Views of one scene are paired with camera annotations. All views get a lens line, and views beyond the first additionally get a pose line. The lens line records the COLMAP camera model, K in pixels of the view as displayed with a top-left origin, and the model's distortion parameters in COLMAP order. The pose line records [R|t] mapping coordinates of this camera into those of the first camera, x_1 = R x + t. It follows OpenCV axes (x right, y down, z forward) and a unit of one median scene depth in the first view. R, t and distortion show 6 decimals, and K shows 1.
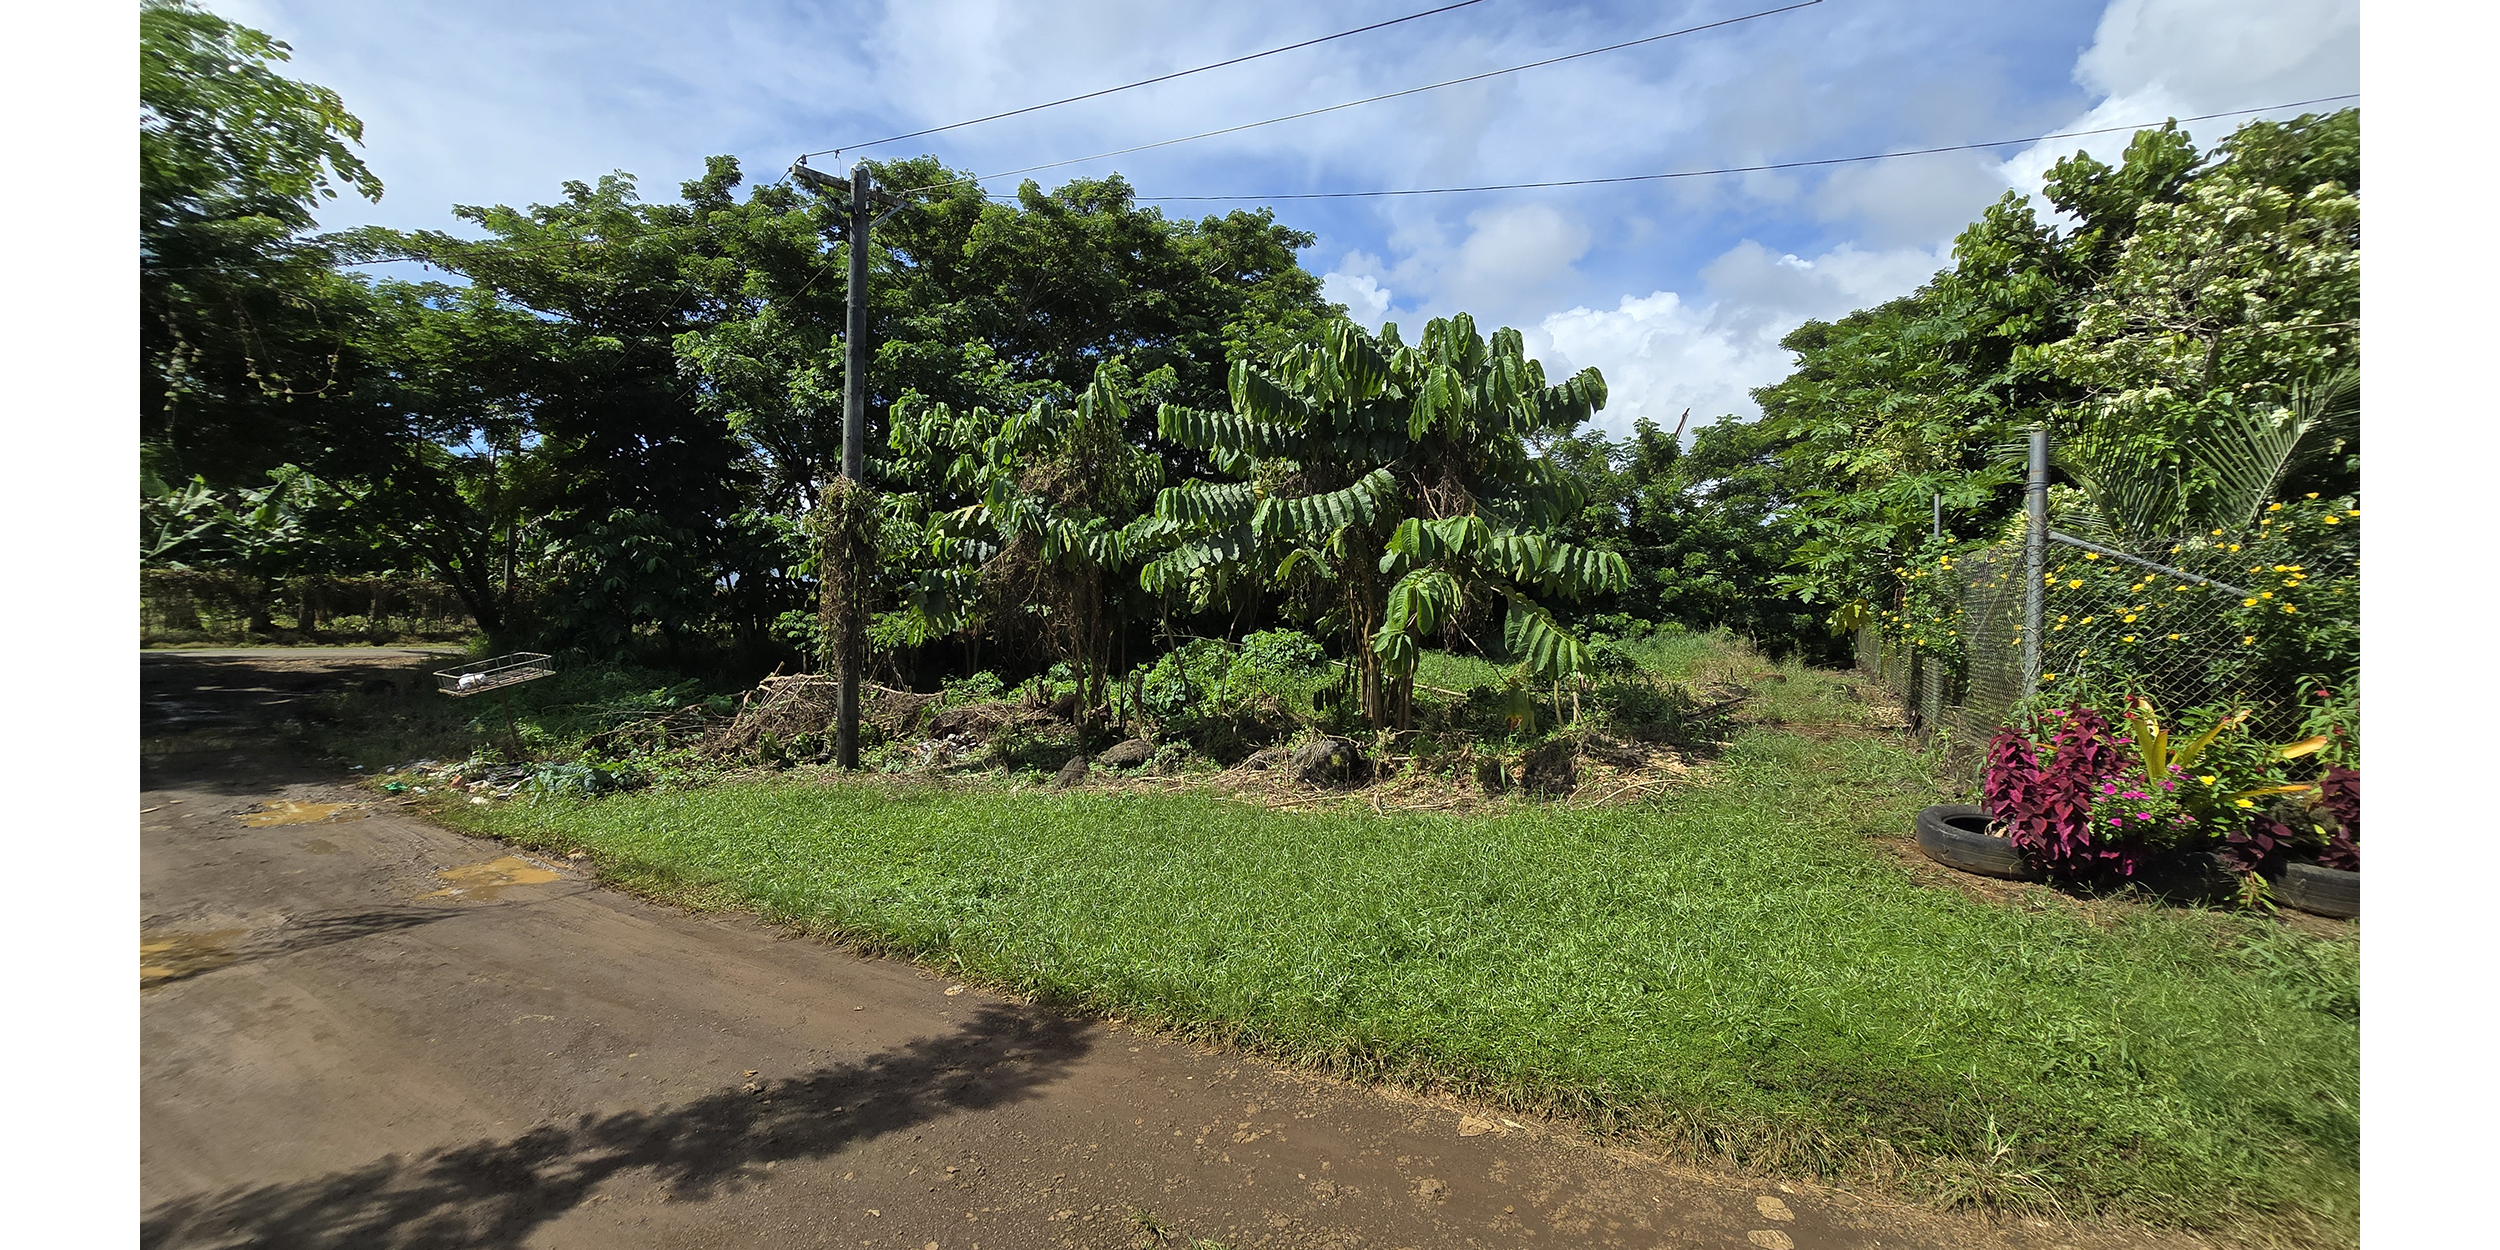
lens RADIAL K [[902.6, 0, 1247.4], [0, 902.6, 630.2], [0, 0, 1]] dist [-0.009926, 0.005726]
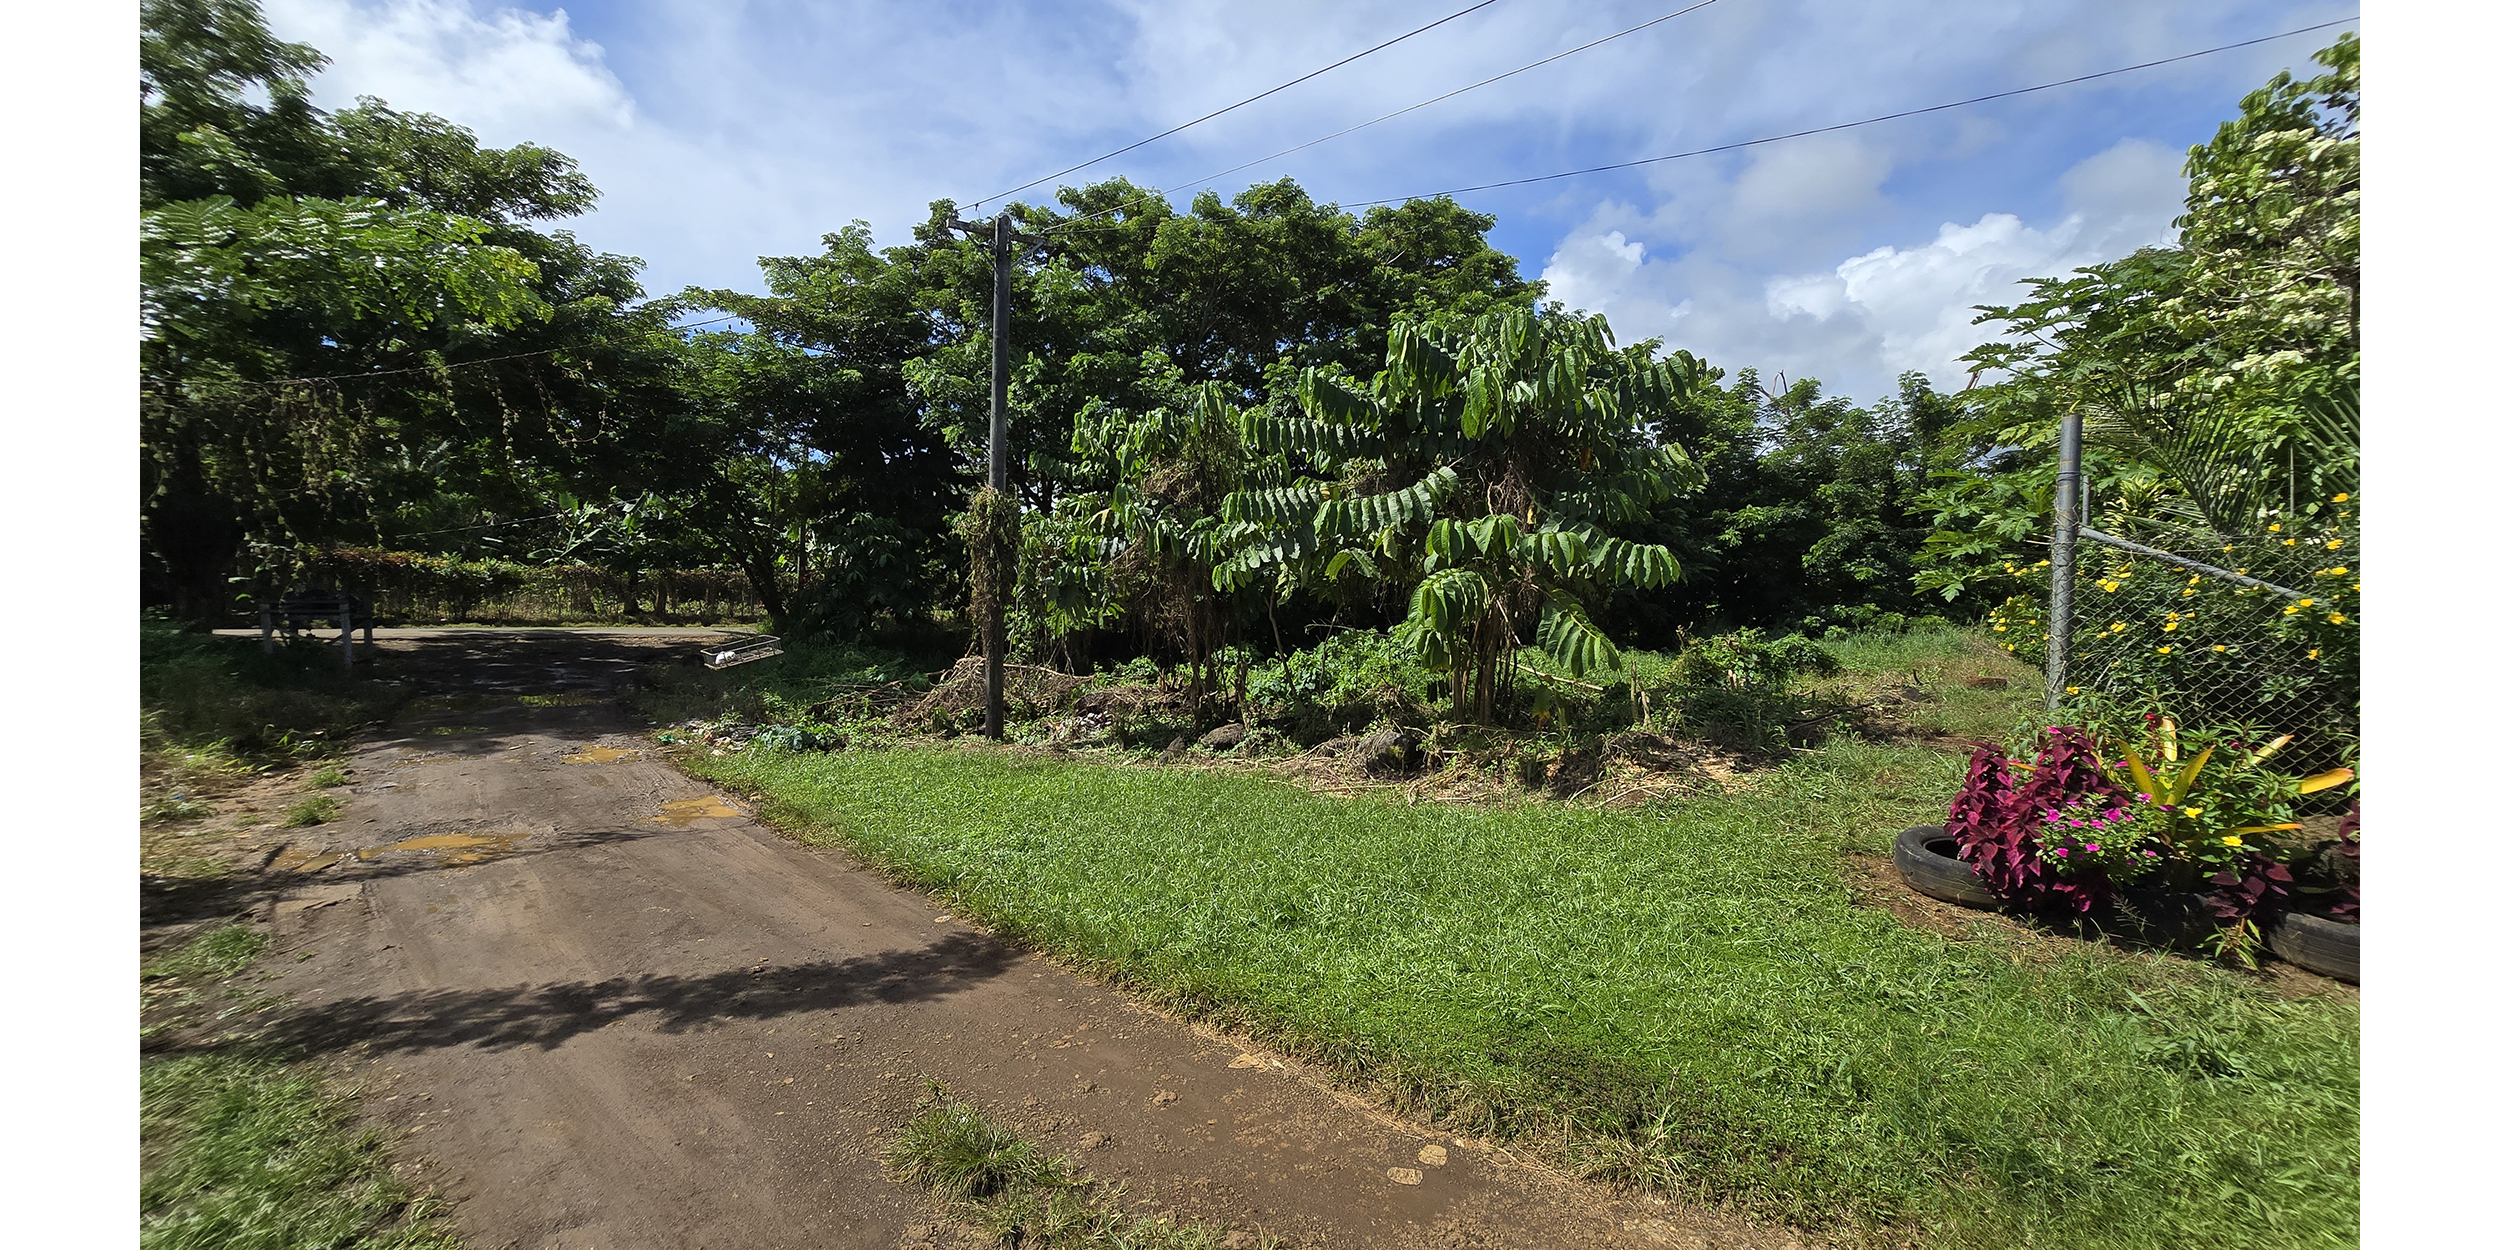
lens RADIAL K [[905.9, 0, 1250.6], [0, 905.9, 627.4], [0, 0, 1]] dist [-0.000272, 0.000128]
pose [[0.968099, 0.011290, -0.250312, 0.168609], [-0.008298, 0.999881, 0.013008, -0.008099], [0.250429, -0.010516, 0.968078, -0.039423]]
